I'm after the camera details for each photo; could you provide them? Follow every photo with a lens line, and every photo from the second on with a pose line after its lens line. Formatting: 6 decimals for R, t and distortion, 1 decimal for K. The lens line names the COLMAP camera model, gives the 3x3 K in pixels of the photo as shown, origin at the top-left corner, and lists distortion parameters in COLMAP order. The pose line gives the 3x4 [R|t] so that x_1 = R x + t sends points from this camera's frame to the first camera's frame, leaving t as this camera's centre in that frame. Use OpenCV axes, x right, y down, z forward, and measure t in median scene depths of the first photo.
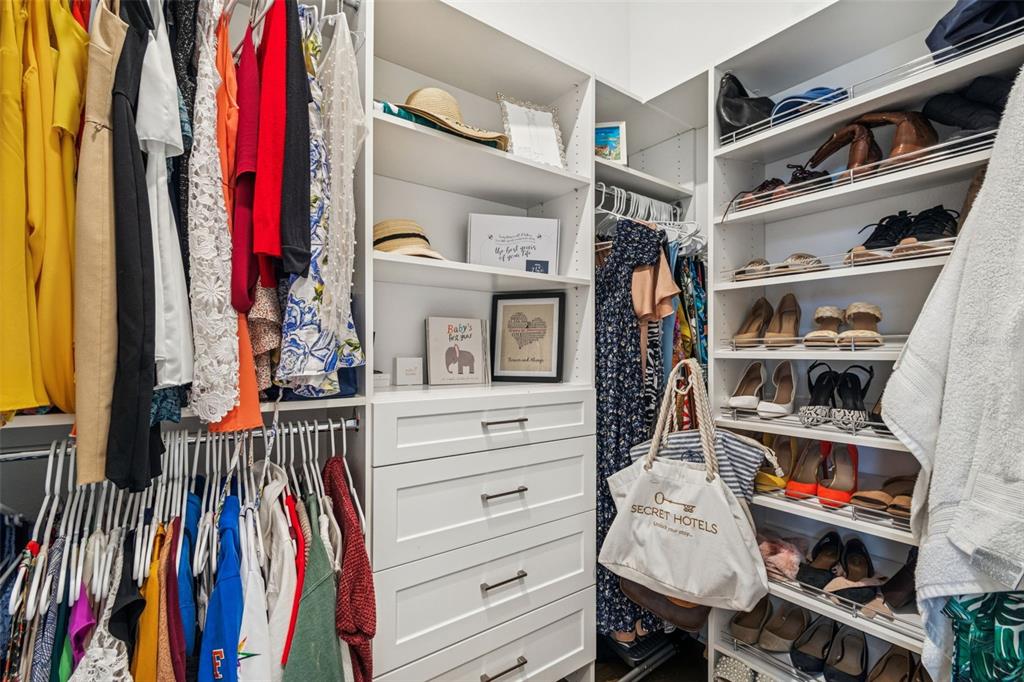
lens RADIAL K [[462.1, 0, 508.7], [0, 462.1, 341.8], [0, 0, 1]] dist [0.000717, 0.000222]
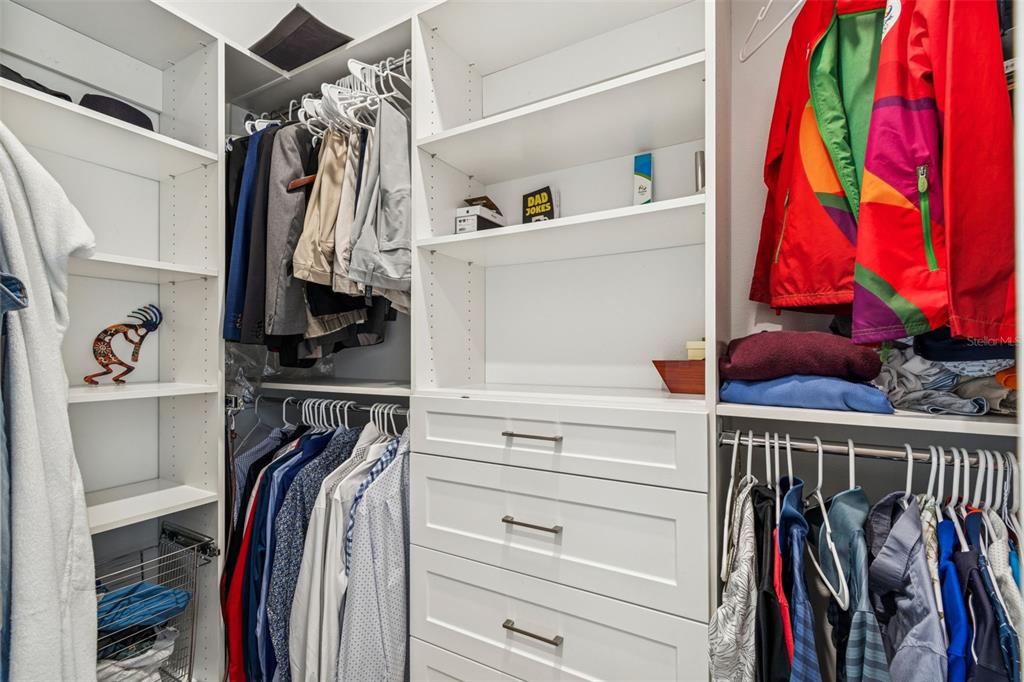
lens RADIAL K [[462.1, 0, 501.6], [0, 462.1, 357.4], [0, 0, 1]] dist [0.000717, 0.000222]
pose [[0.401649, 0.002986, -0.915789, 0.692669], [0.013958, 0.999859, 0.009382, 0.027753], [0.915687, -0.016551, 0.401551, 0.623713]]
